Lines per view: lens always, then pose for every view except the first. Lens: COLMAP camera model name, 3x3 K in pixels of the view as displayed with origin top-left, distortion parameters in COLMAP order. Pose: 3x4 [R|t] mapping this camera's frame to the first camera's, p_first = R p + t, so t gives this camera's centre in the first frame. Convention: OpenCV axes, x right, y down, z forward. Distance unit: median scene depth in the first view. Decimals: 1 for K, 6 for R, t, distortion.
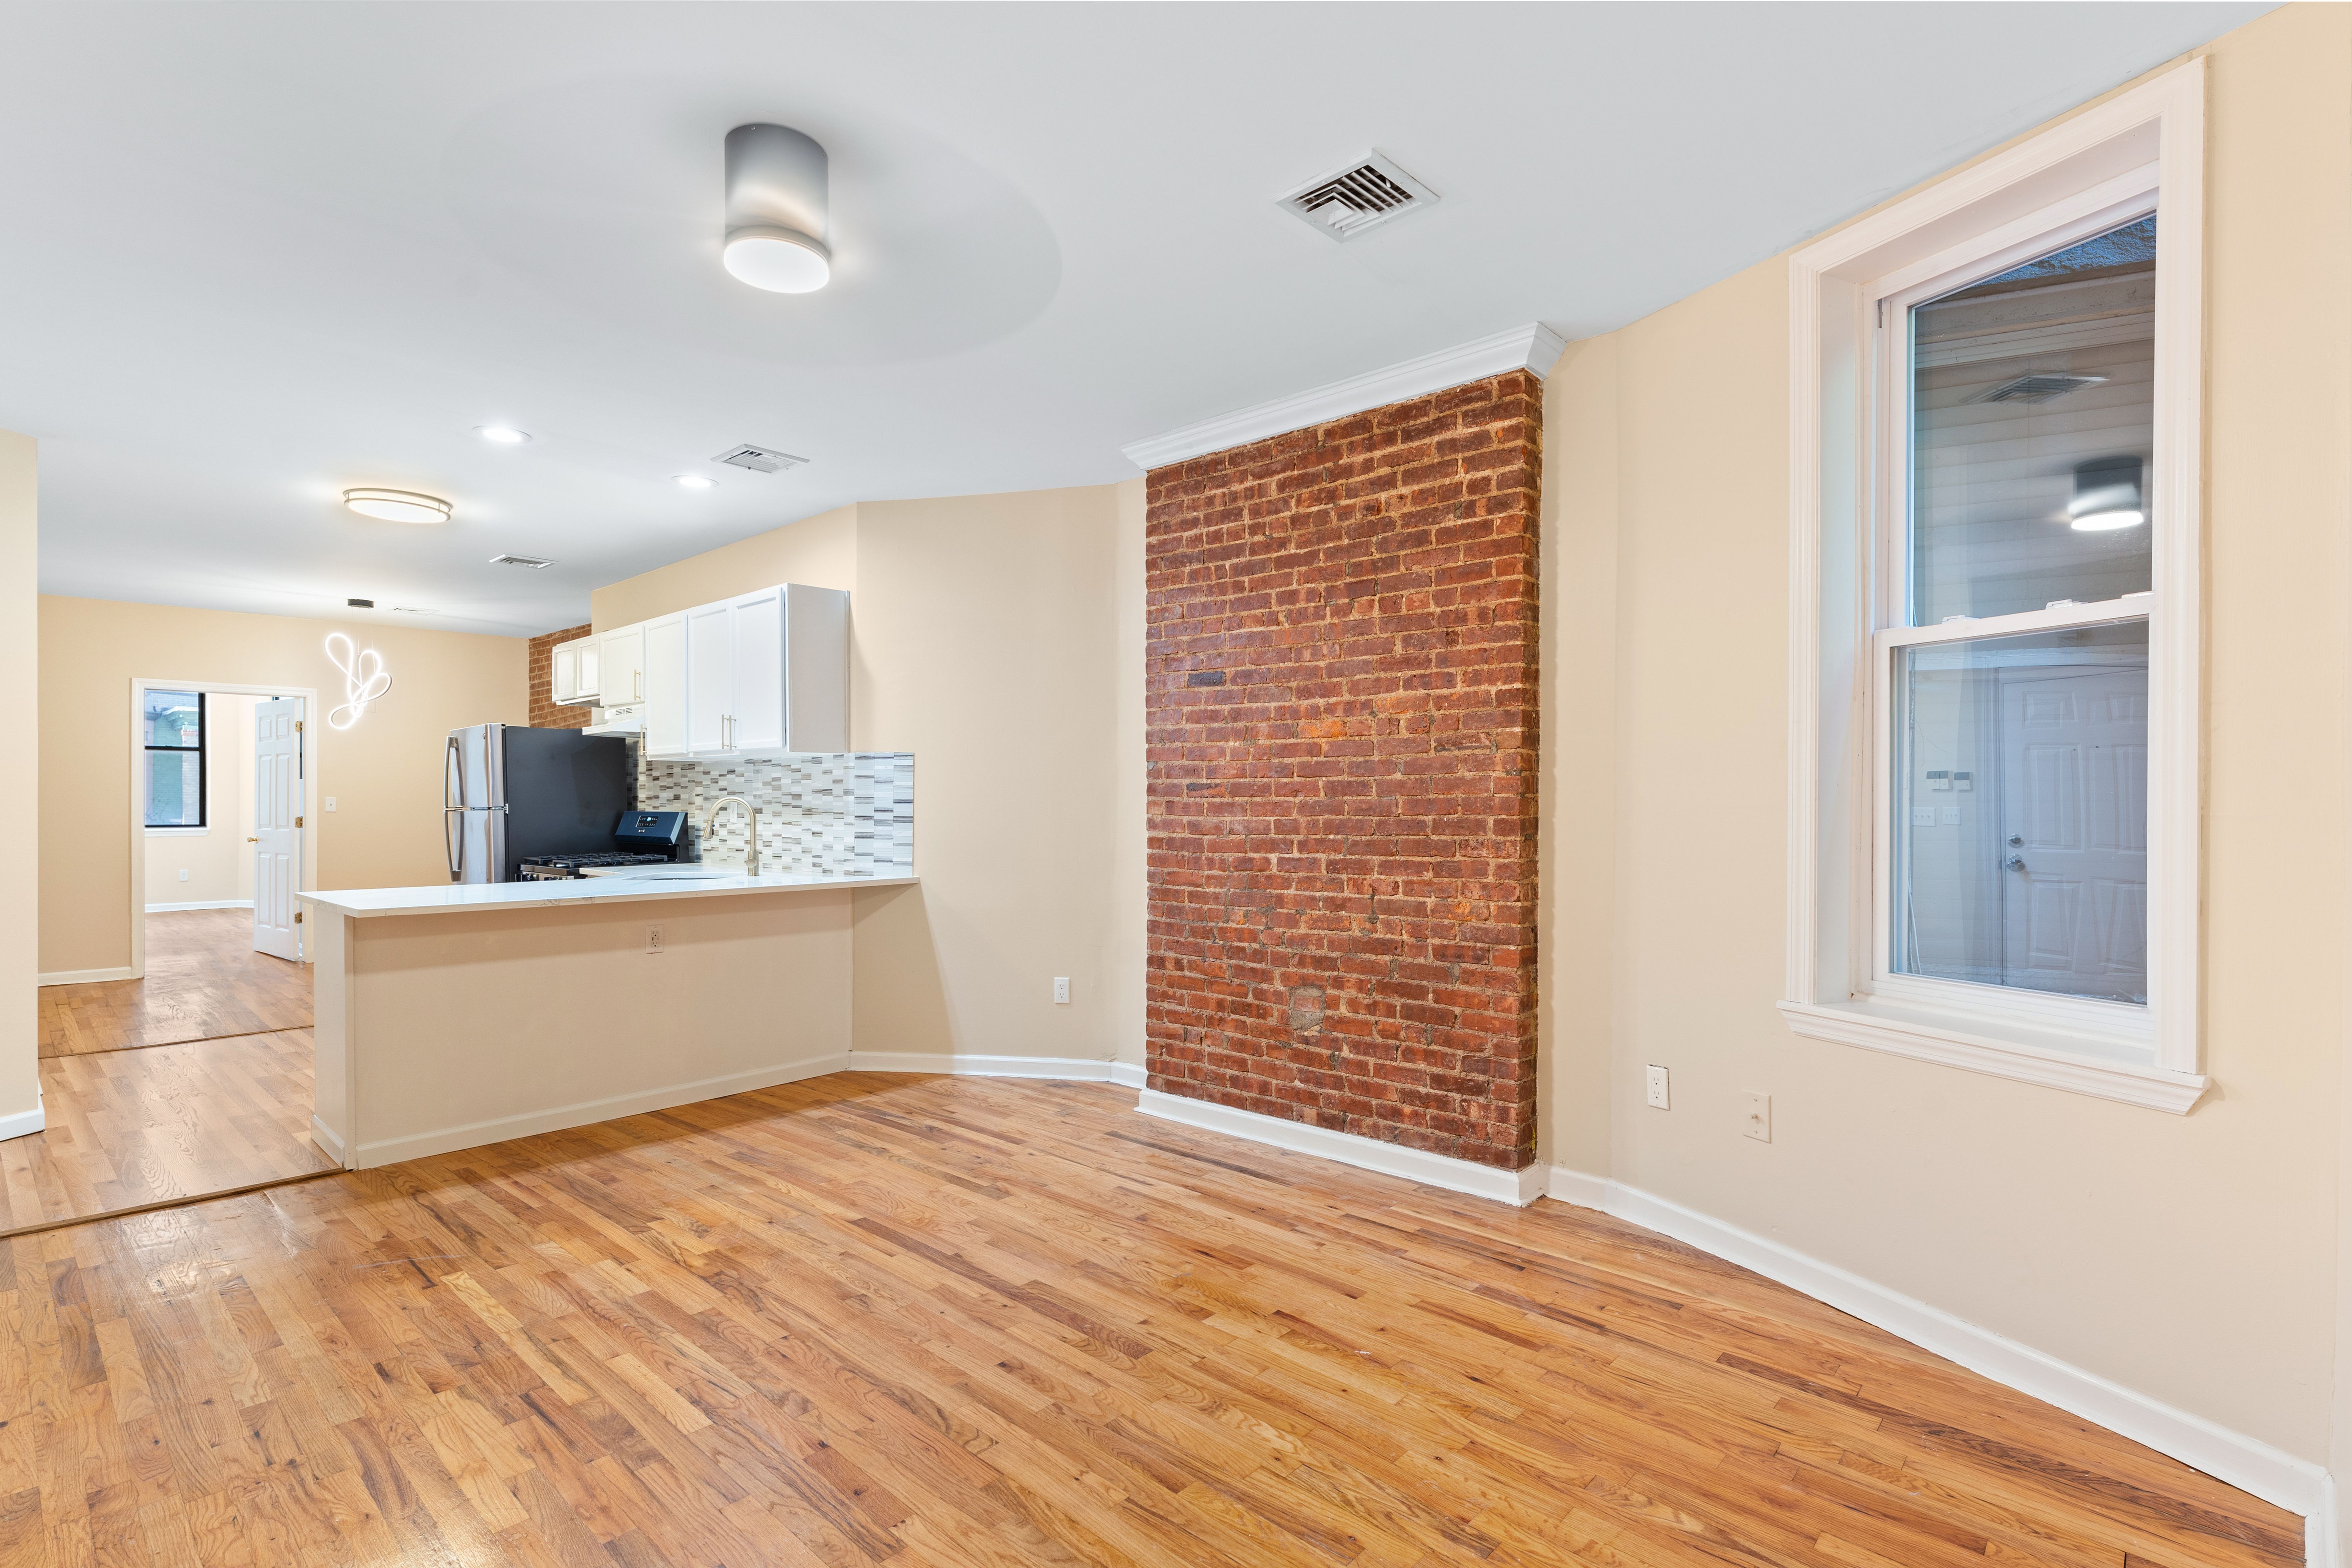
lens RADIAL K [[1112.5, 0, 1162.4], [0, 1112.5, 809.4], [0, 0, 1]] dist [0.000030, -0.000769]
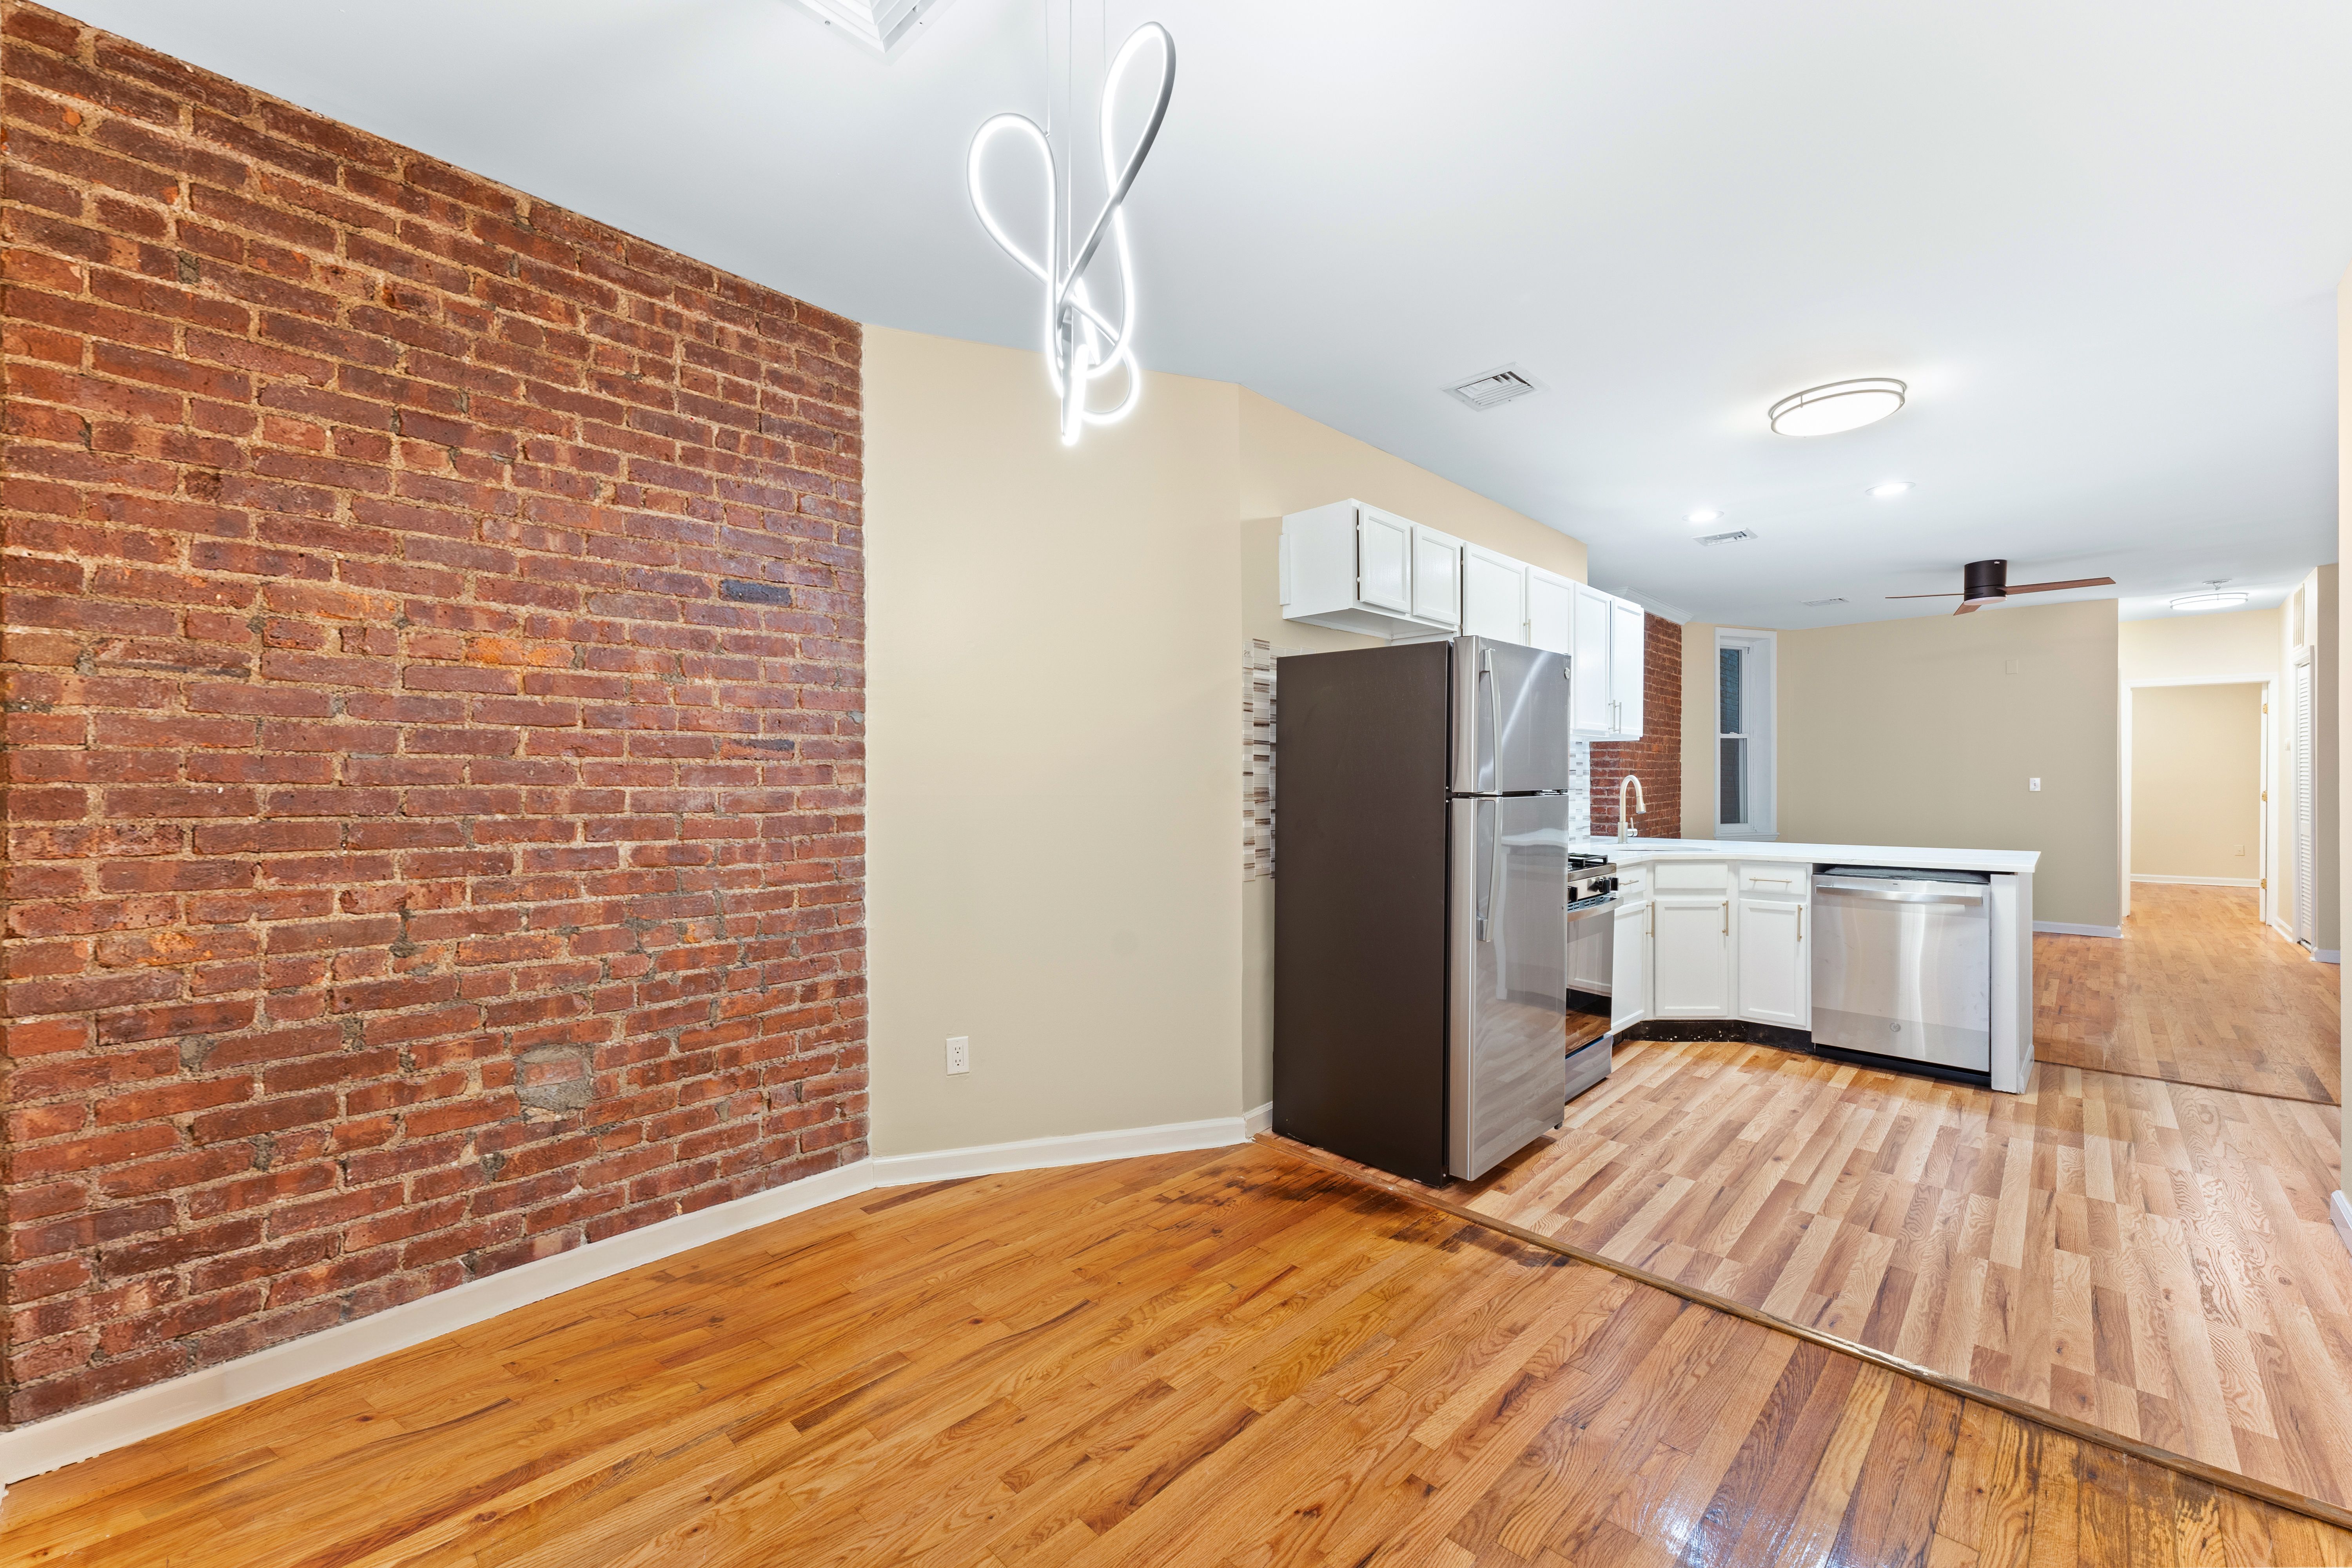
lens RADIAL K [[958.5, 0, 1162.5], [0, 958.5, 789.3], [0, 0, 1]] dist [0.002032, 0.000313]
pose [[0.020172, -0.006821, 0.999773, -1.839608], [0.014097, 0.999879, 0.006538, -0.013918], [-0.999697, 0.013962, 0.020265, 1.952083]]
